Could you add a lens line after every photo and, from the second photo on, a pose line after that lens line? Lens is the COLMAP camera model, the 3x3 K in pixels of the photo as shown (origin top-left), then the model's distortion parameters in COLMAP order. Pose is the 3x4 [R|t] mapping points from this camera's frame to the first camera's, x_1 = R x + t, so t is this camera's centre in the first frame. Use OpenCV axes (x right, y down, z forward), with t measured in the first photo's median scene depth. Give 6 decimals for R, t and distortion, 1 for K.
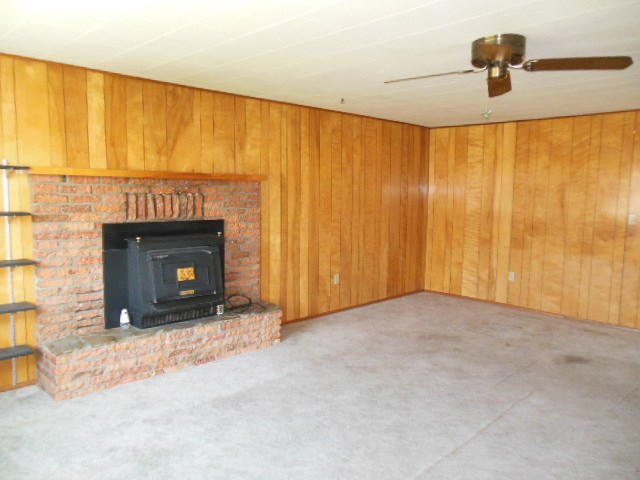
lens RADIAL K [[483.6, 0, 315.9], [0, 483.6, 239.8], [0, 0, 1]] dist [-0.087820, 0.139100]
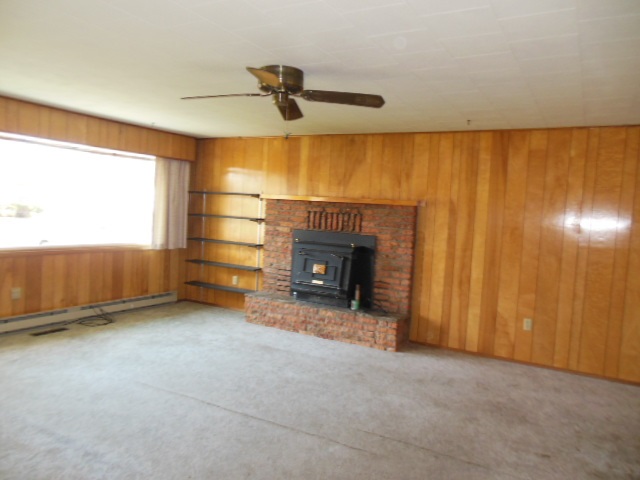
lens RADIAL K [[483.6, 0, 315.9], [0, 483.6, 239.8], [0, 0, 1]] dist [-0.087820, 0.139100]
pose [[0.290970, 0.066547, -0.954415, 1.012272], [-0.146834, 0.988865, 0.024184, -0.043725], [0.945397, 0.133104, 0.297502, 0.529066]]
